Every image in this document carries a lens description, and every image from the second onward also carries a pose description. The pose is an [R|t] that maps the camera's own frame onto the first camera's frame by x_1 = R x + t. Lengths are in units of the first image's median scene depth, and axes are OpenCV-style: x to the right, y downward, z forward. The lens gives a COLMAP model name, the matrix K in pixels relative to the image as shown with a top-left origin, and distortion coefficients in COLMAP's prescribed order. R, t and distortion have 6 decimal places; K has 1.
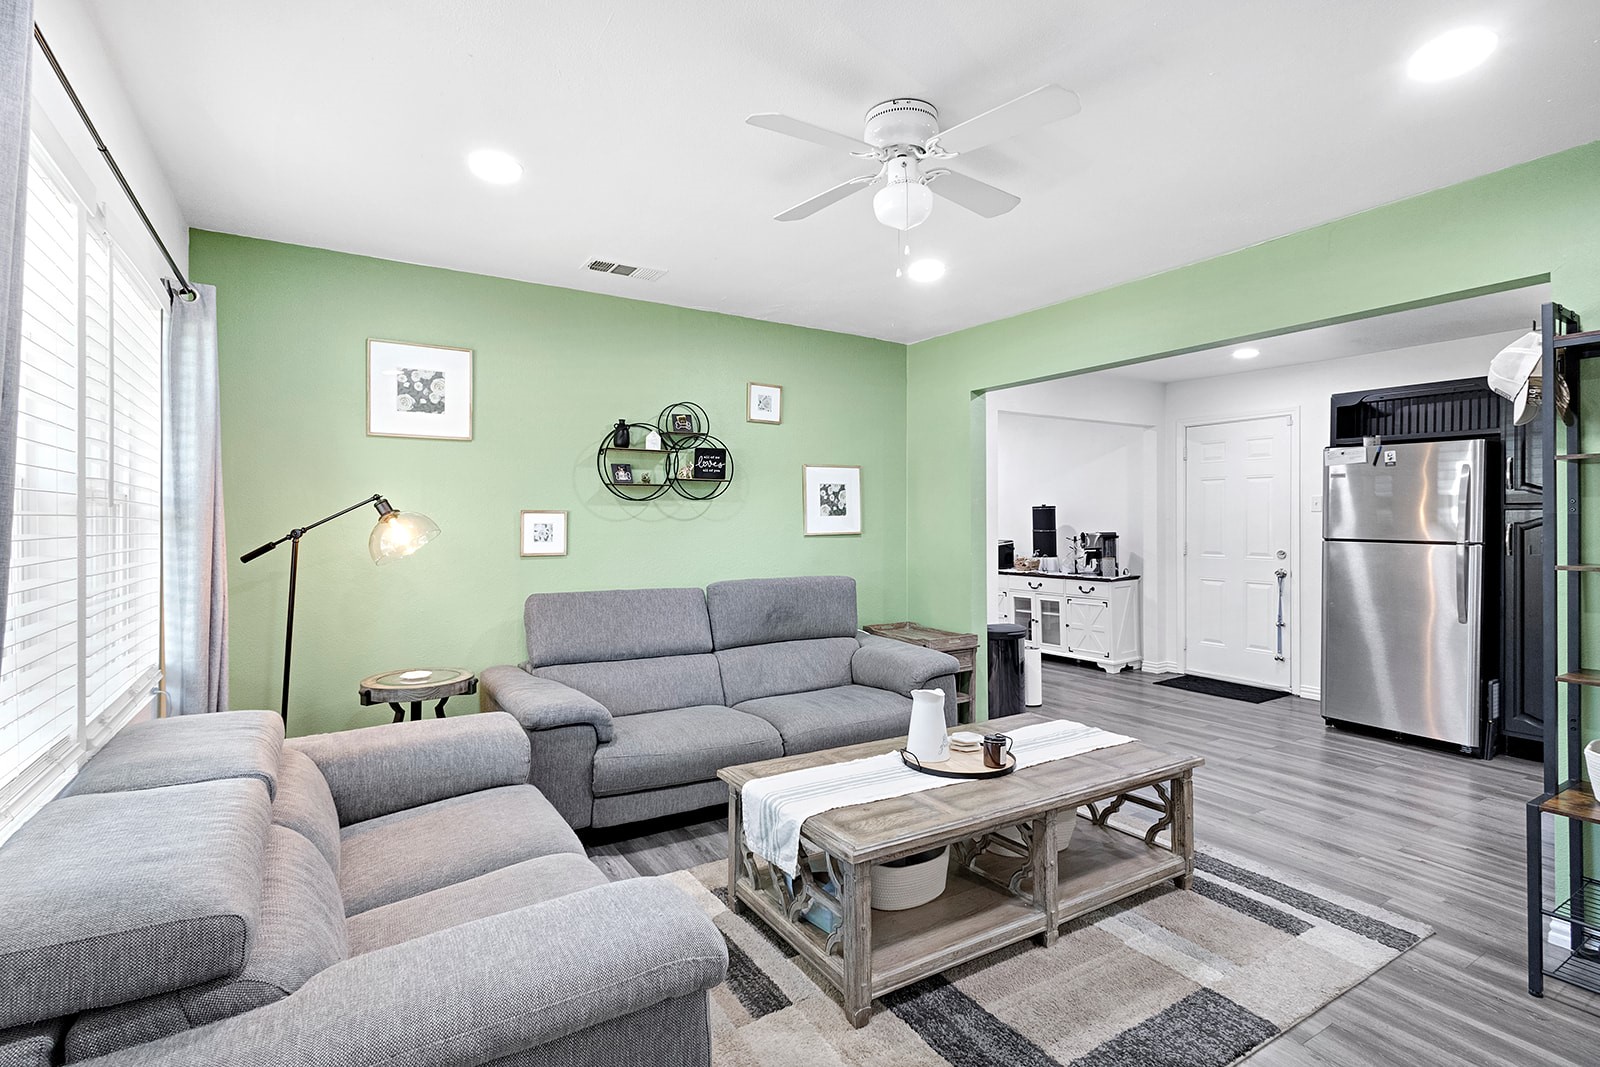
lens RADIAL K [[758.6, 0, 810.3], [0, 758.6, 522.1], [0, 0, 1]] dist [0.009847, -0.003901]
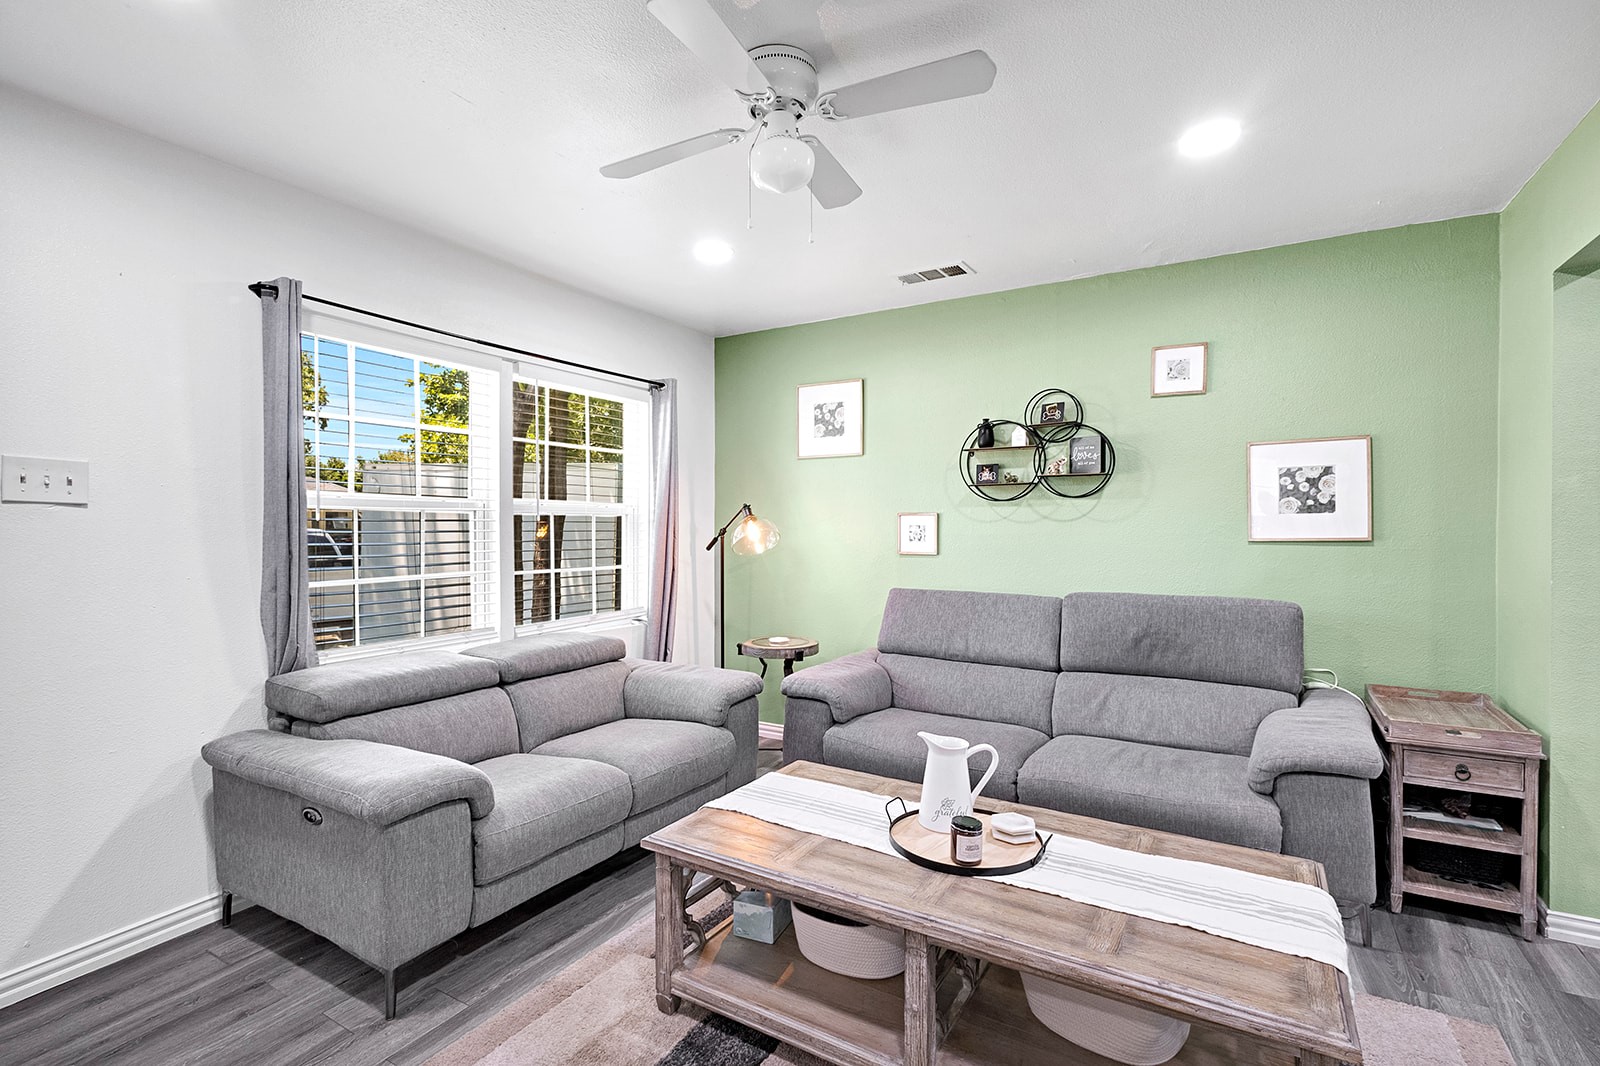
lens RADIAL K [[758.6, 0, 806.8], [0, 758.6, 534.9], [0, 0, 1]] dist [0.009847, -0.003901]
pose [[0.450779, 0.010847, -0.892570, 0.521186], [0.001471, 0.999916, 0.012895, 0.001847], [0.892634, -0.007125, 0.450725, 0.348129]]
